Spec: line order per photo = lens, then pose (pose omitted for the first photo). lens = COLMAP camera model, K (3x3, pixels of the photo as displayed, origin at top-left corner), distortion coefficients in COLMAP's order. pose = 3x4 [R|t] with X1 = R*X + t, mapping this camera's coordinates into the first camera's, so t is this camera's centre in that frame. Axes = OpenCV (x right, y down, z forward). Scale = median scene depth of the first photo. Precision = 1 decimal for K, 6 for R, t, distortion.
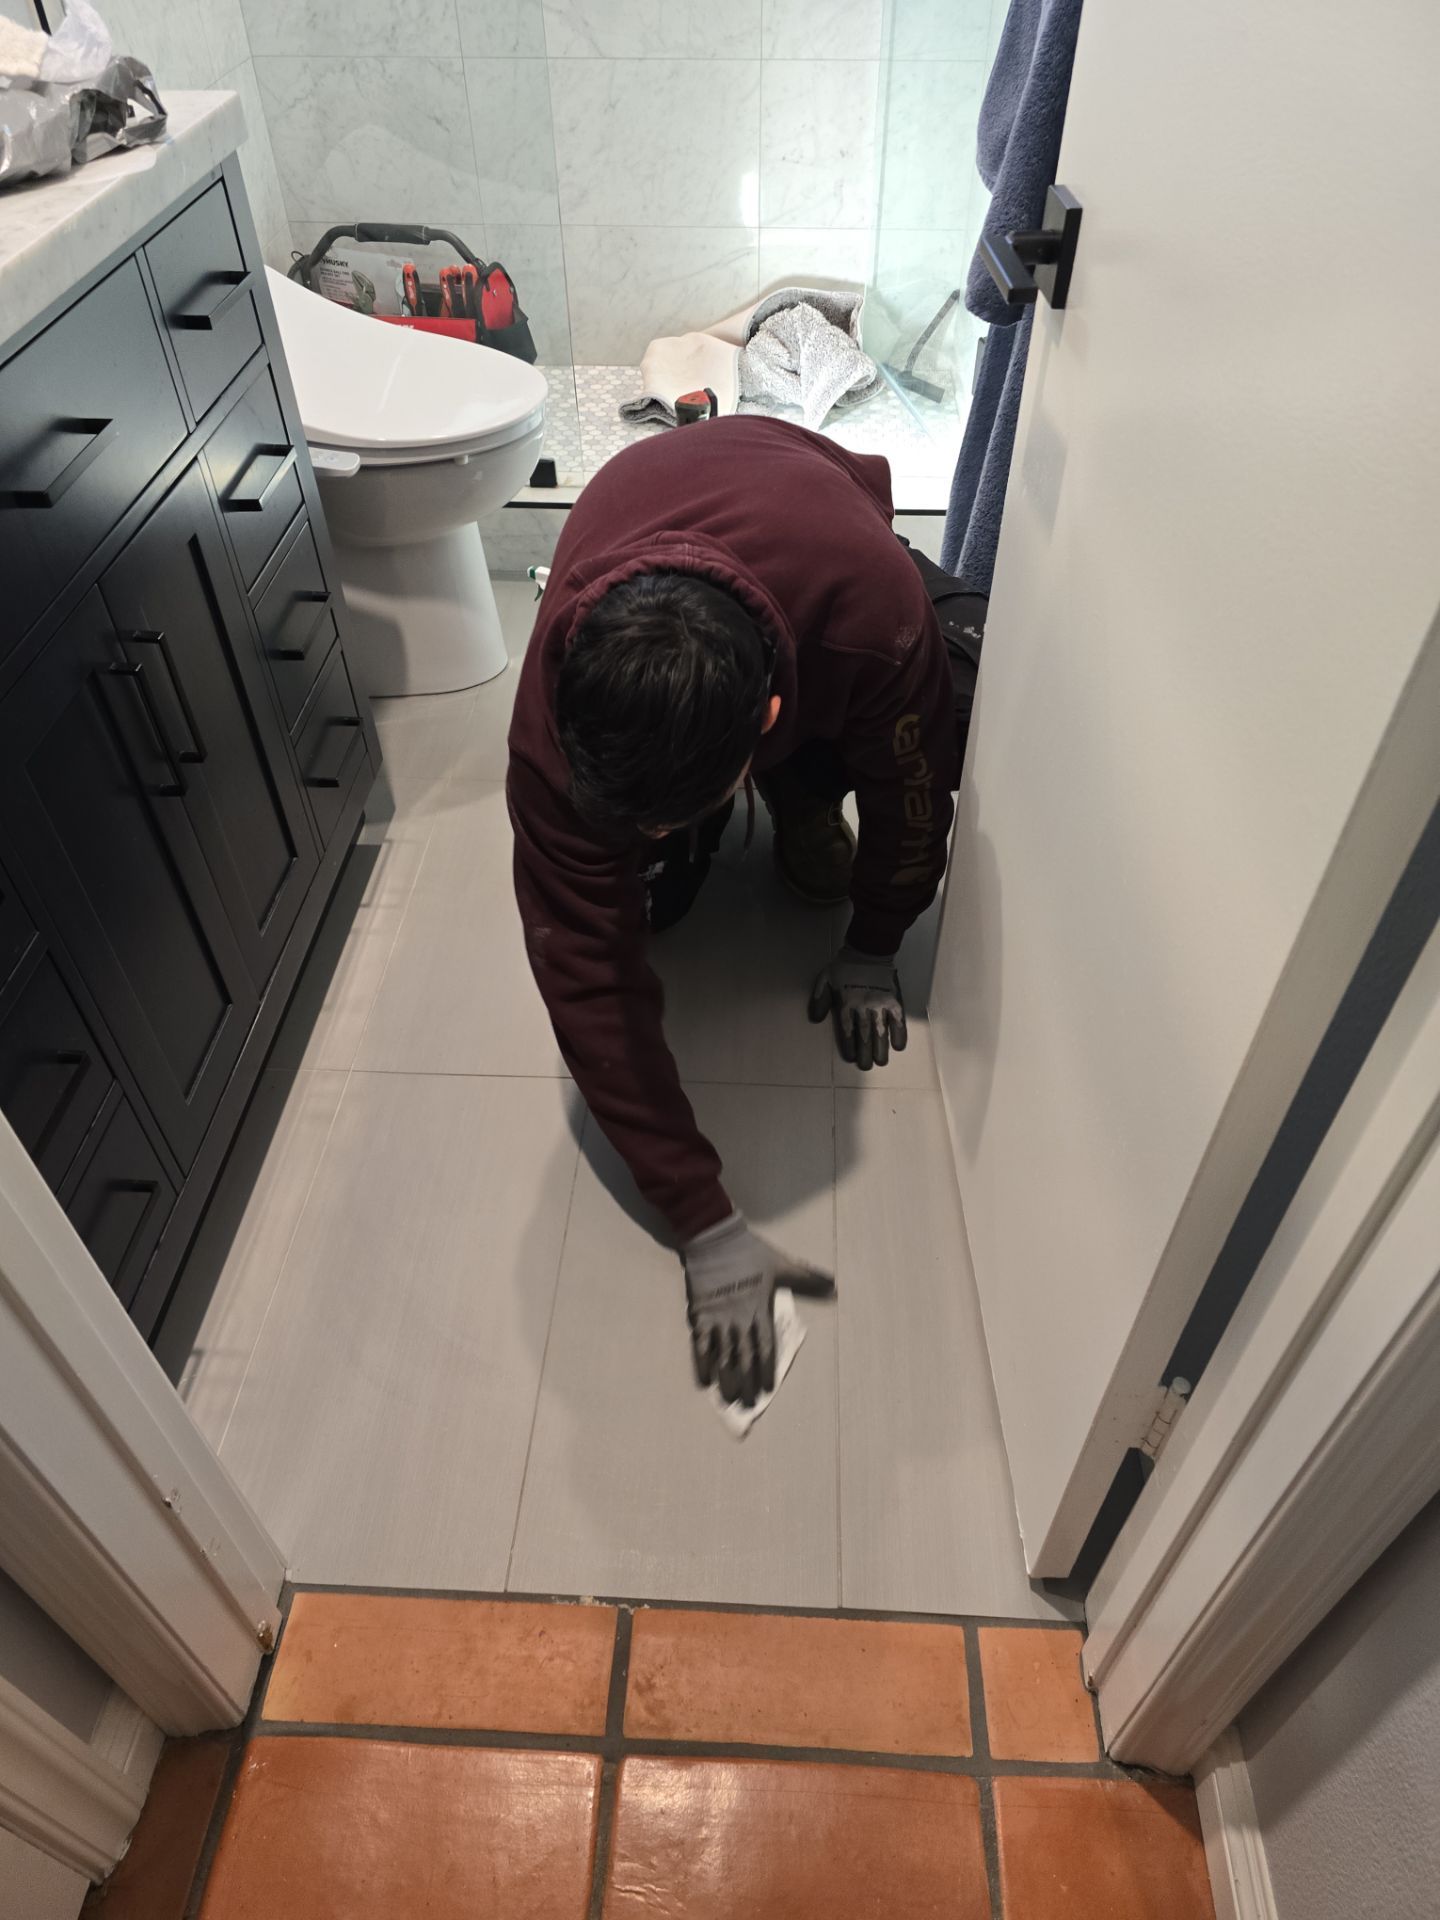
lens RADIAL K [[1296.0, 0, 722.7], [0, 1296.0, 967.0], [0, 0, 1]] dist [0.051939, -0.039037]
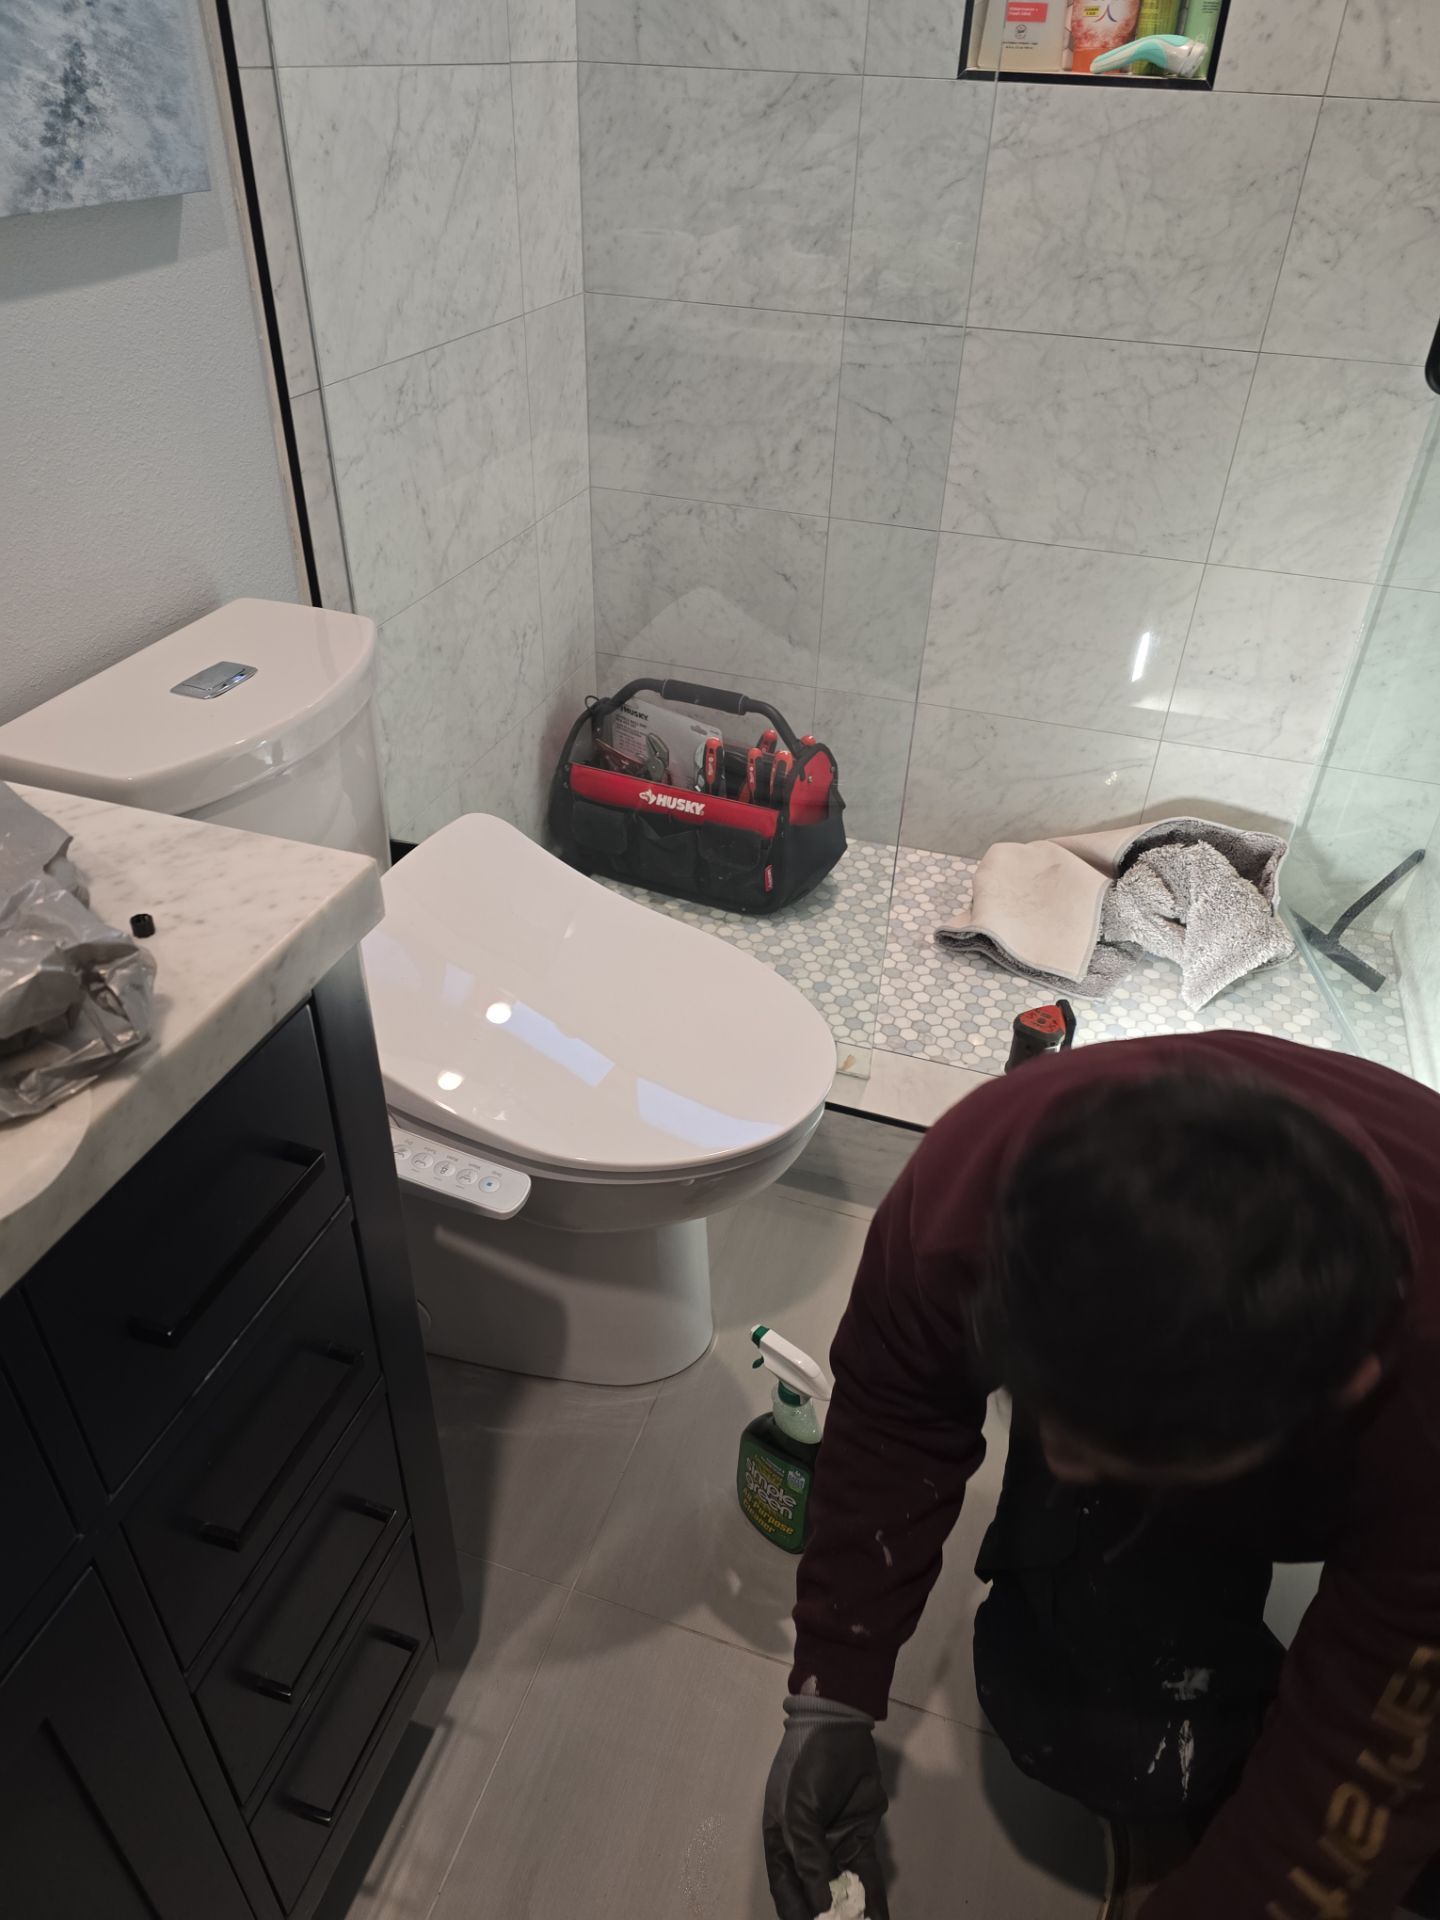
lens RADIAL K [[1286.7, 0, 720.0], [0, 1286.7, 960.0], [0, 0, 1]] dist [0.098872, -0.127210]
pose [[0.963257, 0.183495, -0.196126, -0.097468], [-0.213196, 0.966514, -0.142822, -0.539409], [0.163351, 0.179388, 0.970122, 0.456622]]
